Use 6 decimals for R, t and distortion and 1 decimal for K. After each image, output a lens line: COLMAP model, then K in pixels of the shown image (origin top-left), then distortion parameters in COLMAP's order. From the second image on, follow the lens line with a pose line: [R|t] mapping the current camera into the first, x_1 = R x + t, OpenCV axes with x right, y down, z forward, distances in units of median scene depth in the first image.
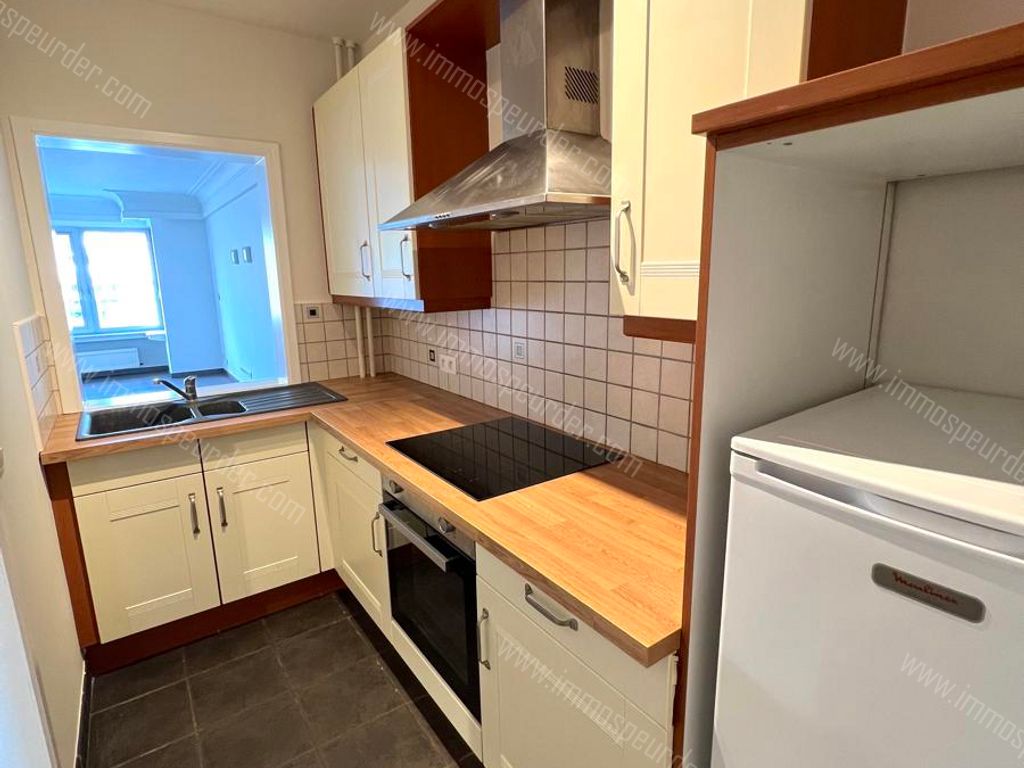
lens RADIAL K [[547.9, 0, 512.0], [0, 547.9, 384.0], [0, 0, 1]] dist [-0.000672, -0.000035]
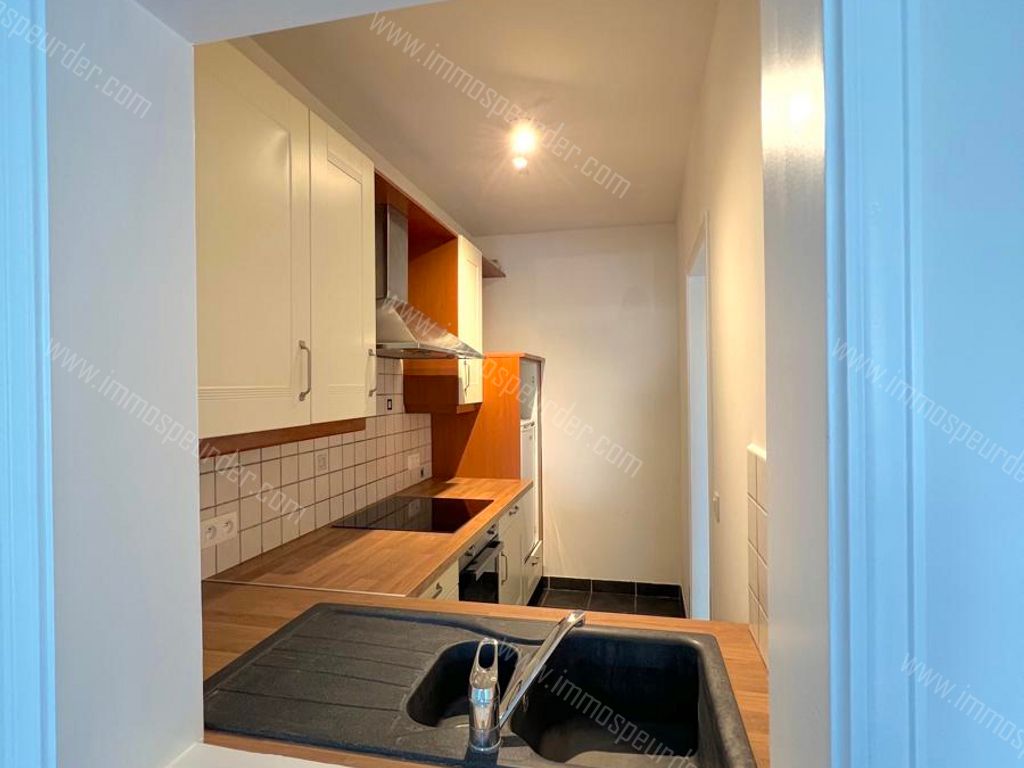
lens RADIAL K [[547.9, 0, 512.0], [0, 547.9, 384.0], [0, 0, 1]] dist [-0.000672, -0.000035]
pose [[-0.662658, 0.025088, 0.748501, -1.049853], [0.173115, 0.977503, 0.120497, -0.279478], [-0.728639, 0.209425, -0.652094, 1.420595]]
